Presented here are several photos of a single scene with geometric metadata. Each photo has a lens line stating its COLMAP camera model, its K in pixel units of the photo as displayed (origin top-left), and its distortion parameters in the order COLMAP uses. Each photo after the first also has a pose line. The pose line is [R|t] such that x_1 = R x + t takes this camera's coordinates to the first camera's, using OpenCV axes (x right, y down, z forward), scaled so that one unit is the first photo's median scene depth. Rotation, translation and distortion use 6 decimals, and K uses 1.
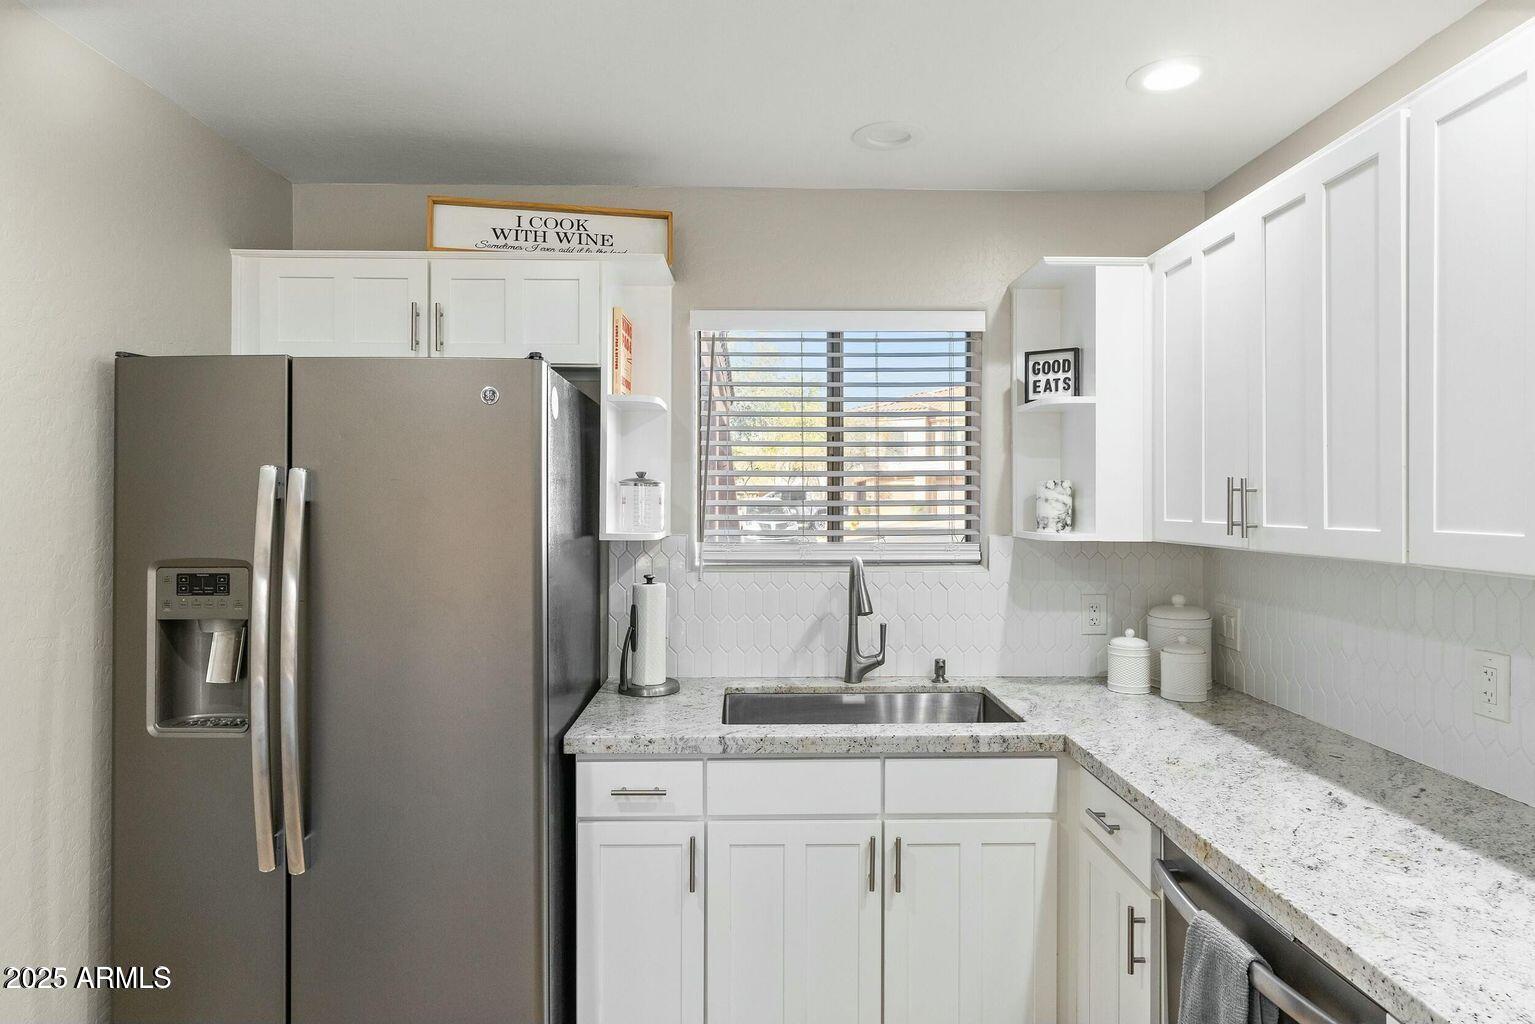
lens RADIAL K [[934.9, 0, 770.1], [0, 934.9, 495.1], [0, 0, 1]] dist [-0.003832, -0.000461]
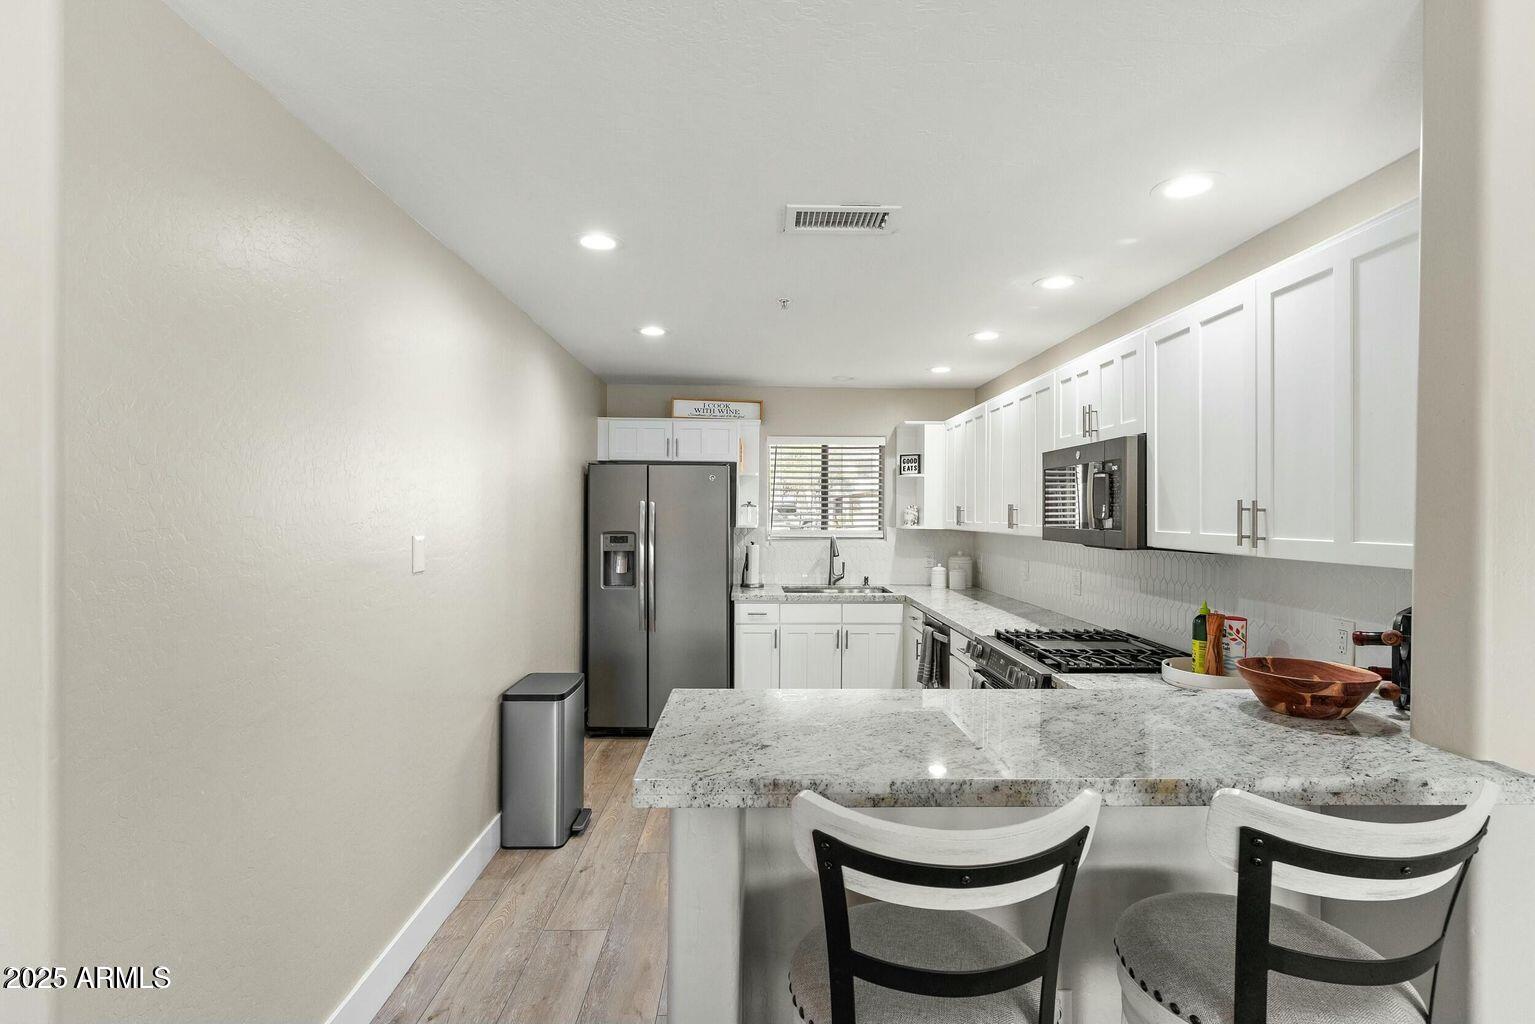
lens RADIAL K [[730.9, 0, 767.2], [0, 730.9, 507.1], [0, 0, 1]] dist [-0.000014, -0.000082]
pose [[0.999987, 0.004881, -0.001496, -0.087422], [-0.004884, 0.999986, -0.002114, -0.005350], [0.001486, 0.002121, 0.999997, -1.021395]]
